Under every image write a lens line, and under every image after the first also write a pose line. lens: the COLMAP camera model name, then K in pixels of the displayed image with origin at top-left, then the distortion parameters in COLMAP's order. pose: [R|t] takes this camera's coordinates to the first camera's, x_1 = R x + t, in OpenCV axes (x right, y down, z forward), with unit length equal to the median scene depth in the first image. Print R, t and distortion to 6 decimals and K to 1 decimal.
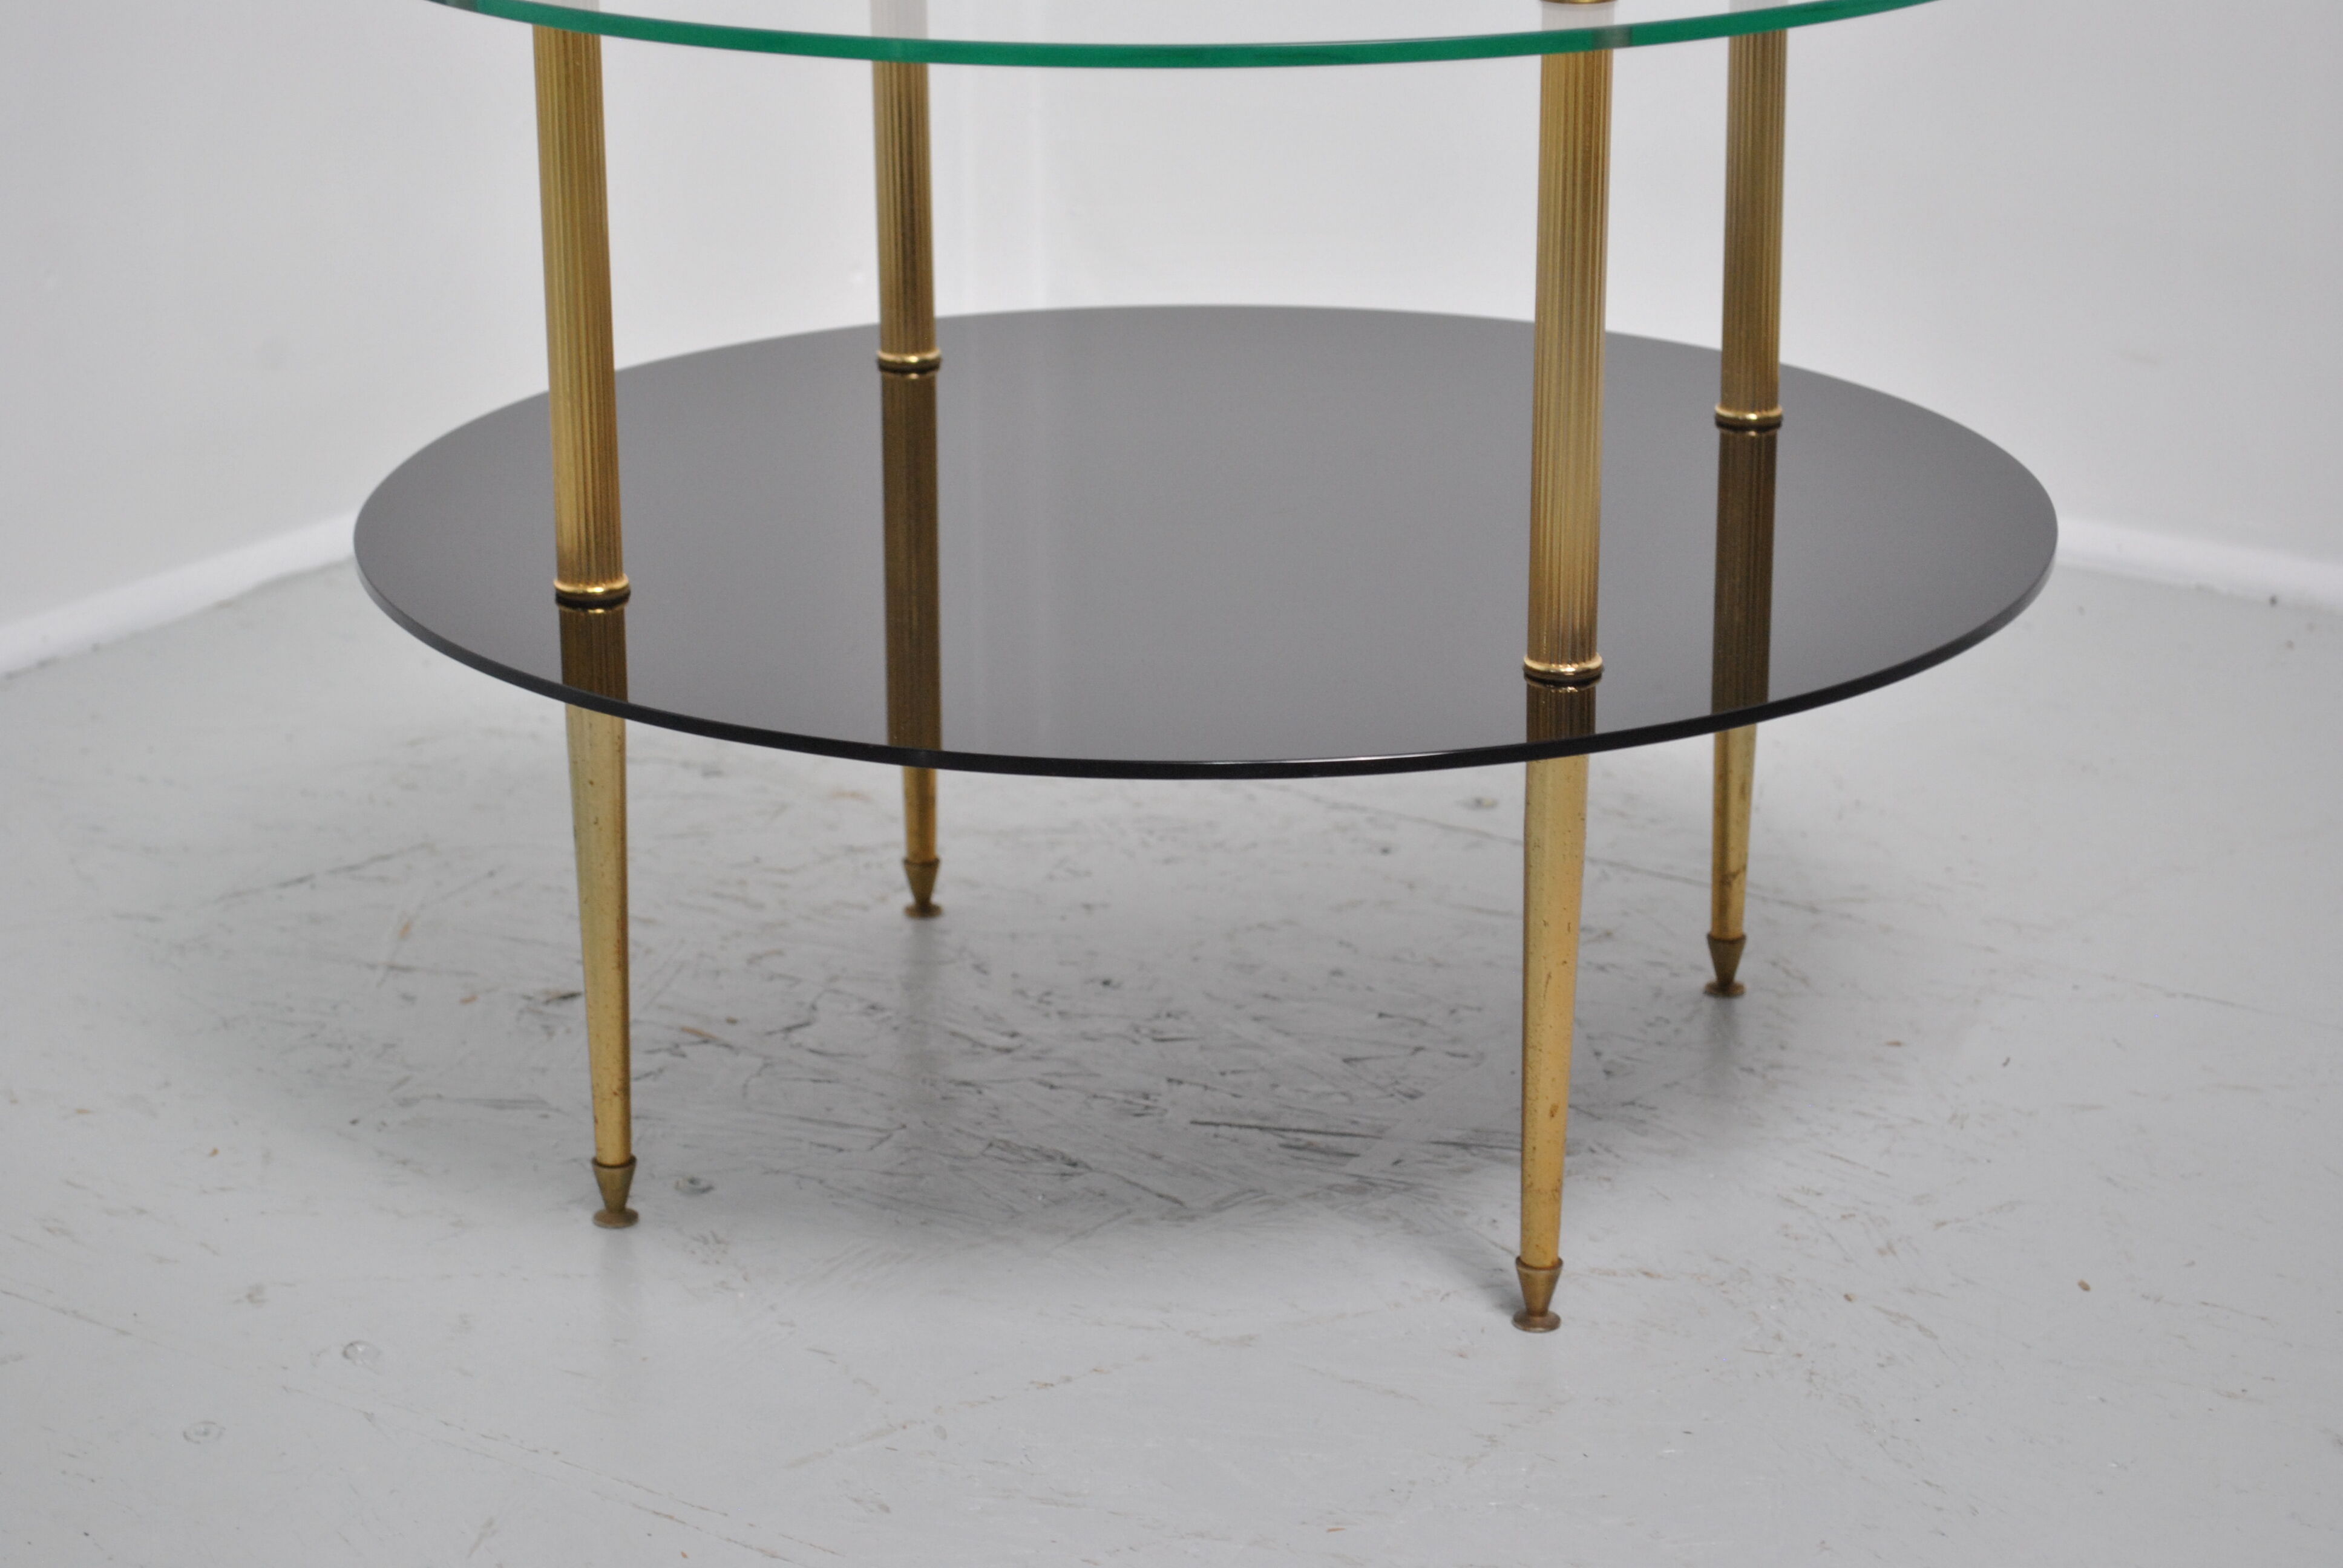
lens RADIAL K [[5429.2, 0, 1163.0], [0, 5429.2, 782.0], [0, 0, 1]] dist [0.061007, 0.000000]
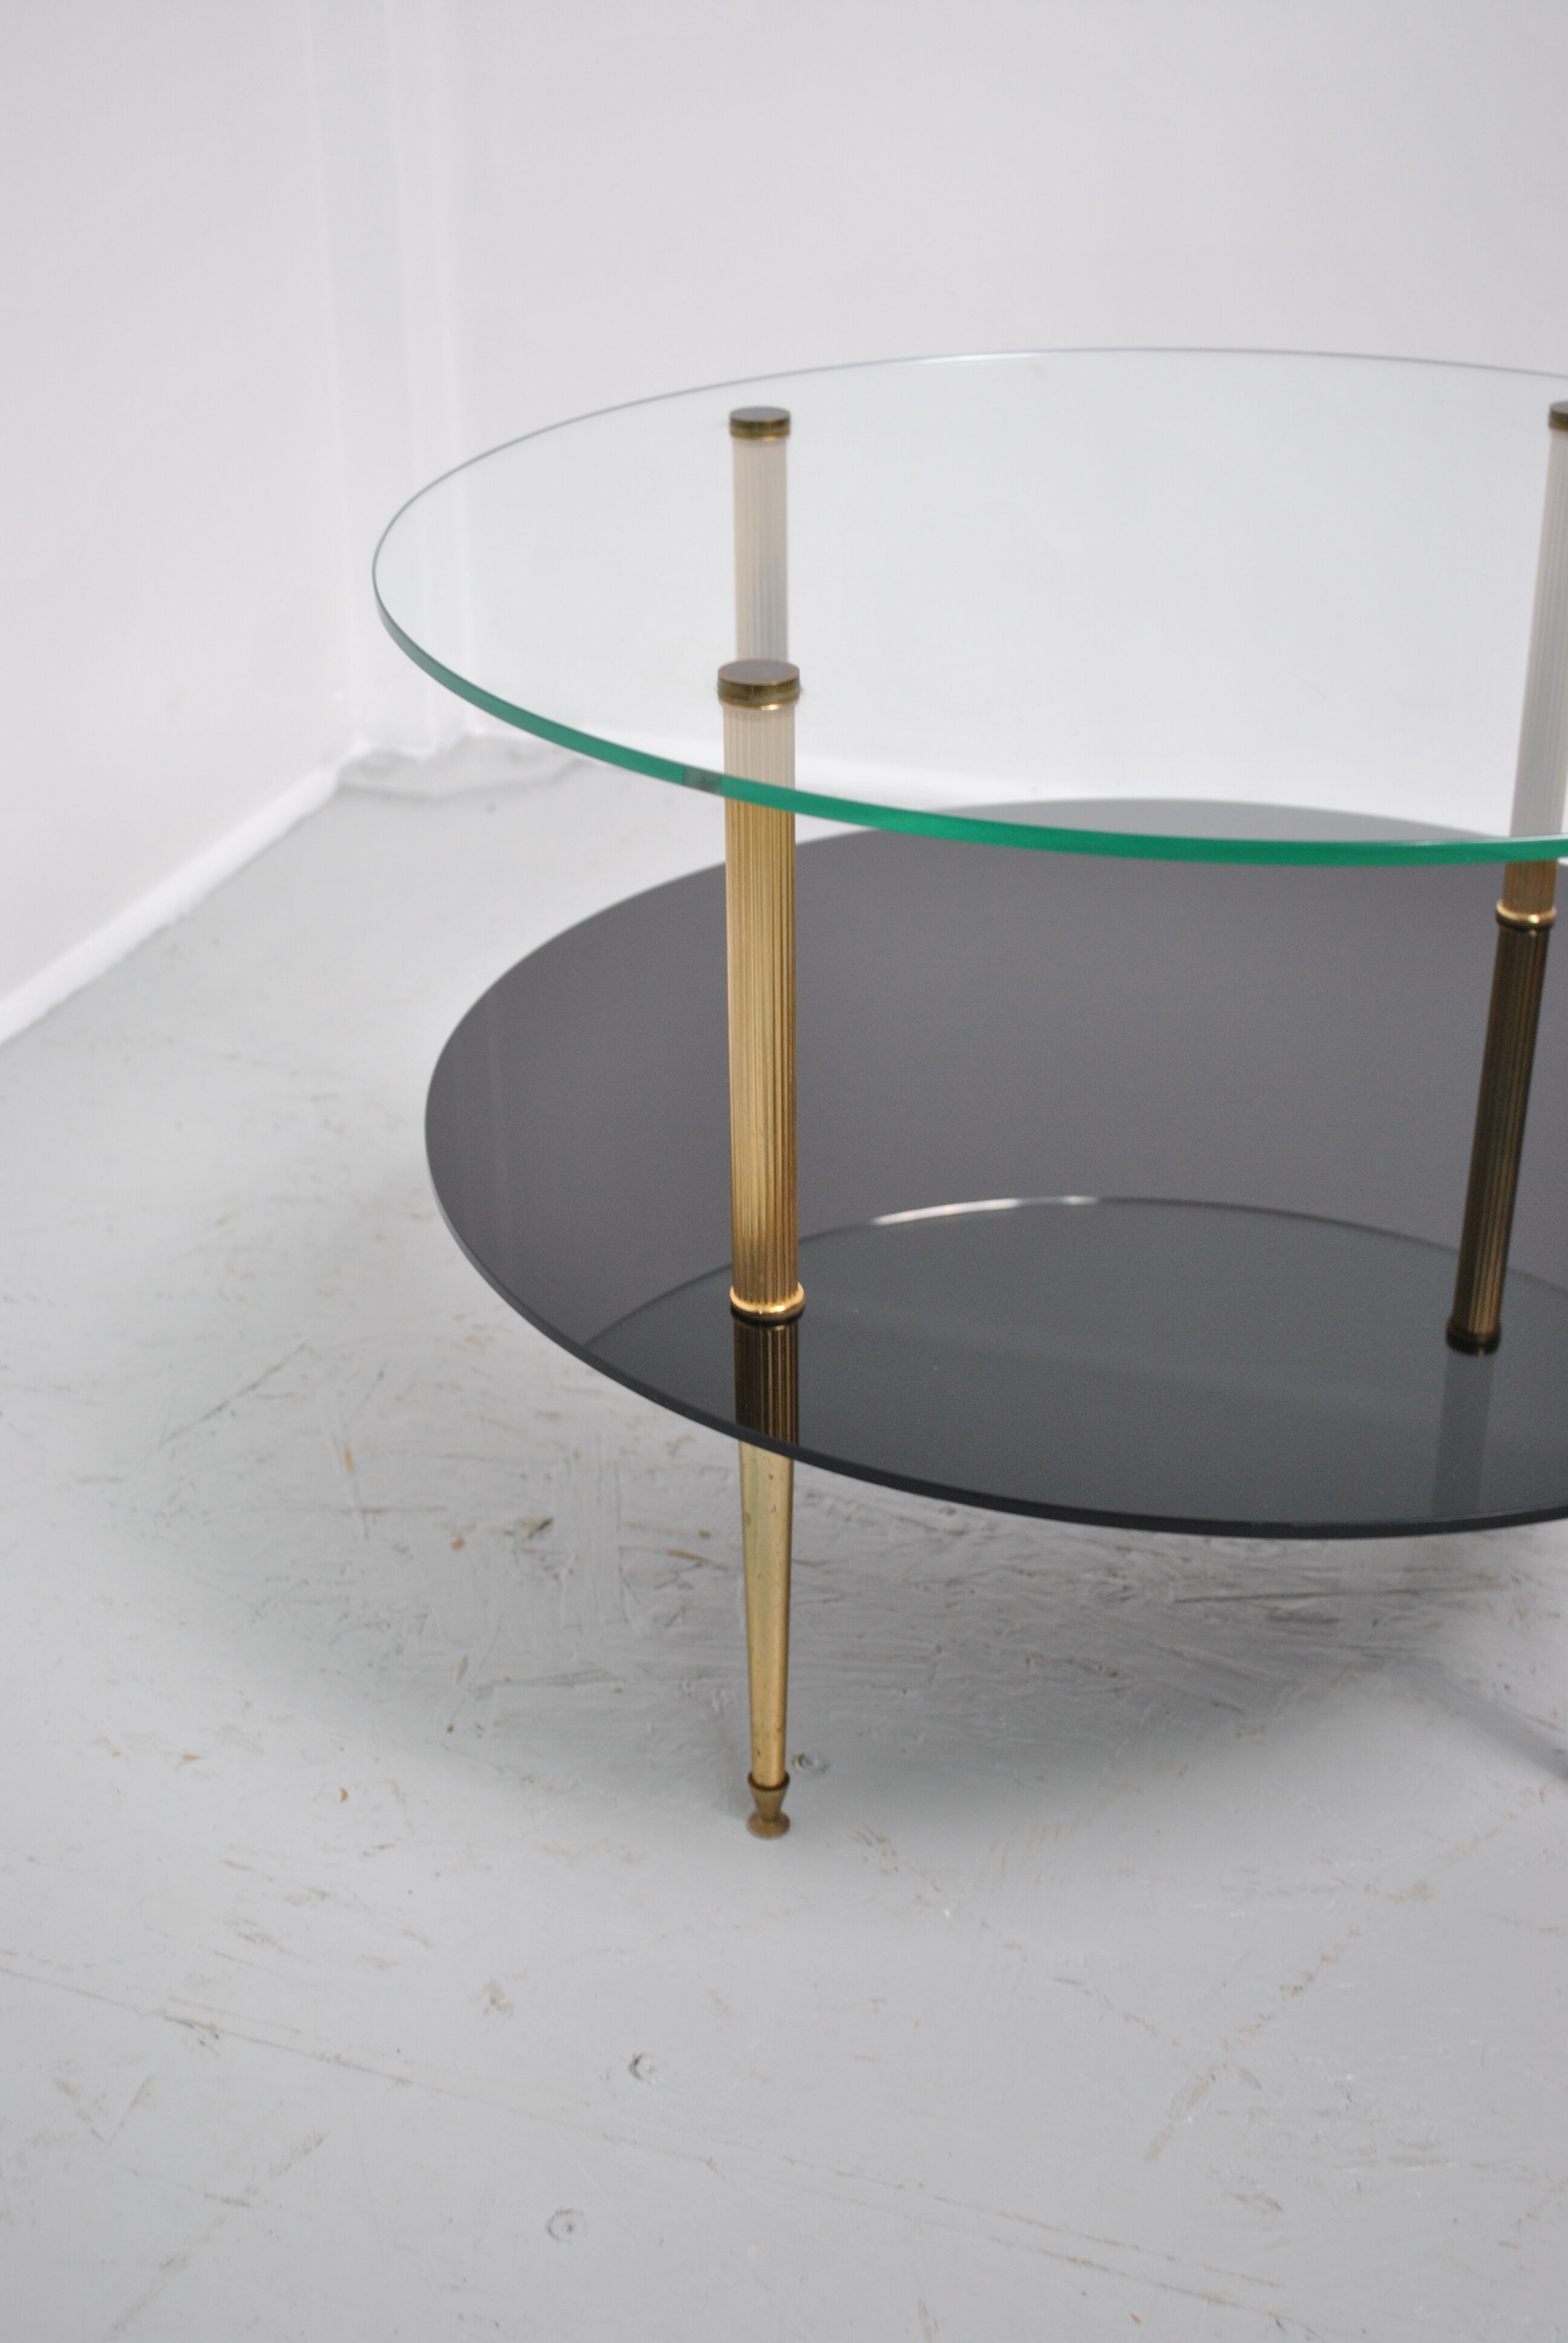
lens RADIAL K [[2963.7, 0, 752.4], [0, 2963.7, 1174.2], [0, 0, 1]] dist [-0.039962, 0.000000]
pose [[0.959699, -0.135129, 0.246410, -0.223969], [0.092019, 0.979573, 0.178799, -0.146686], [-0.265538, -0.148919, 0.952530, 0.447080]]
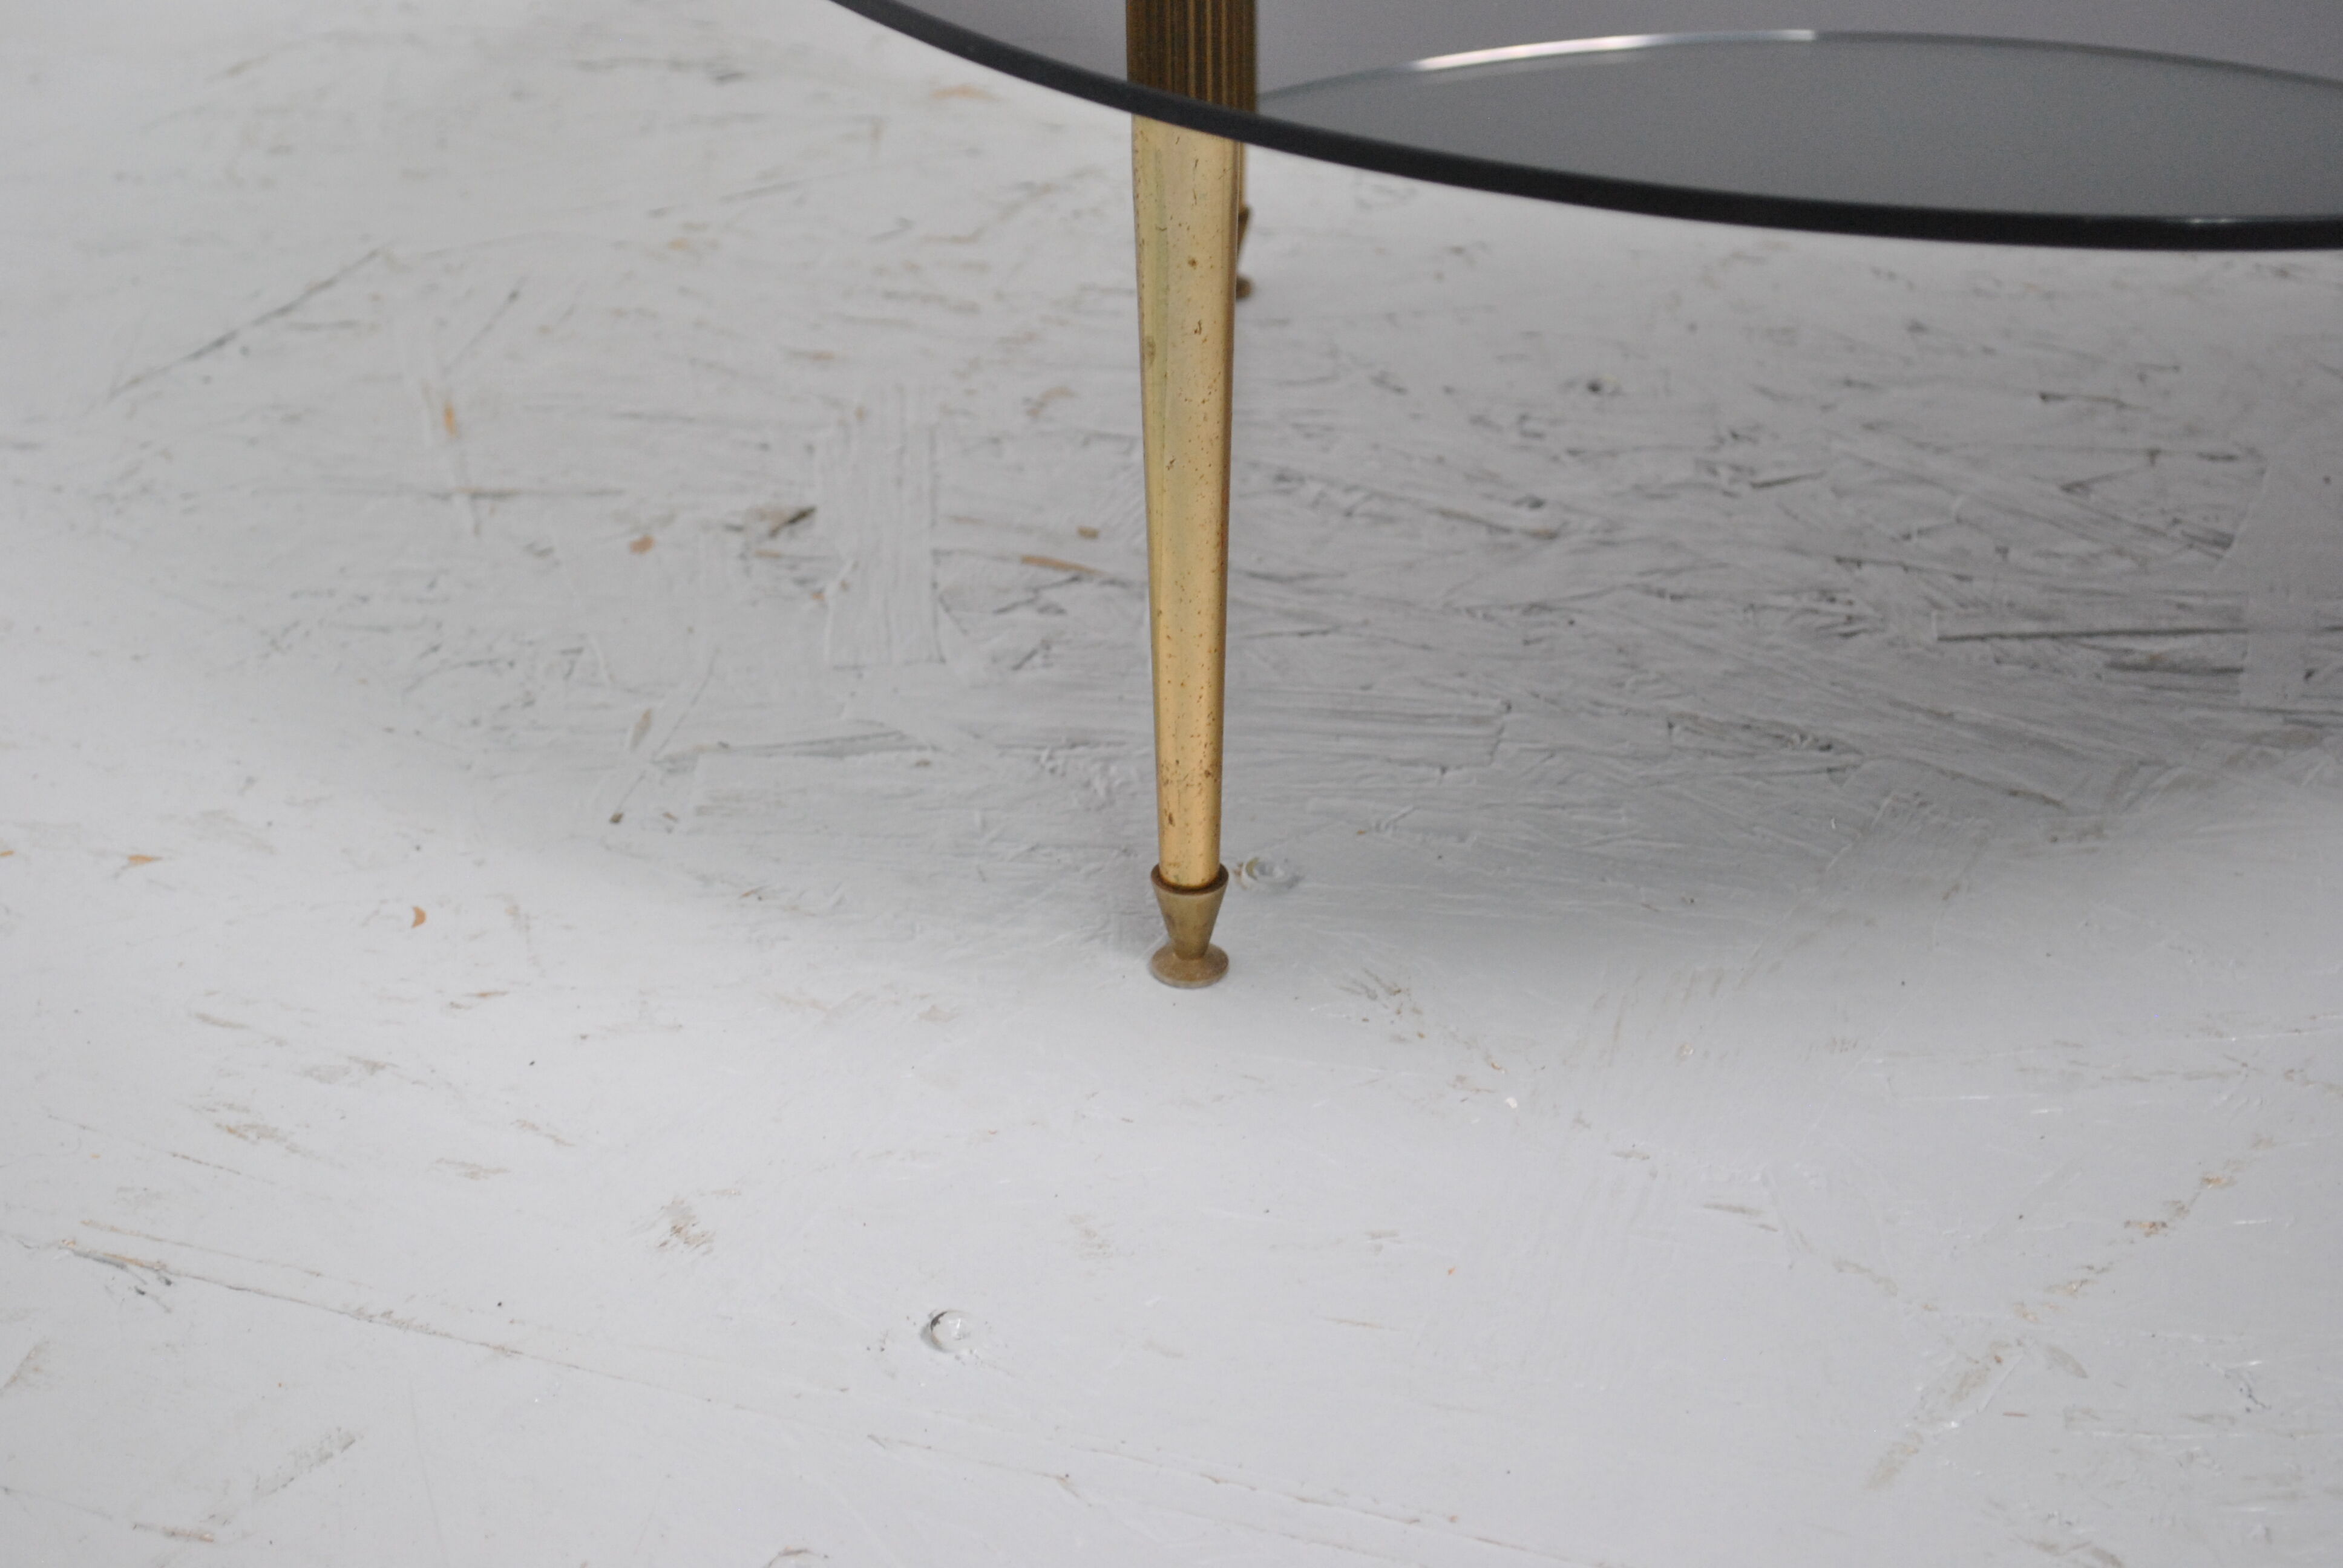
lens RADIAL K [[5015.7, 0, 1151.8], [0, 5015.7, 782.8], [0, 0, 1]] dist [0.045976, 0.000000]
pose [[0.965230, -0.137128, 0.222545, -0.216648], [0.086906, 0.971270, 0.221547, -0.058475], [-0.246531, -0.194503, 0.949416, 0.471903]]
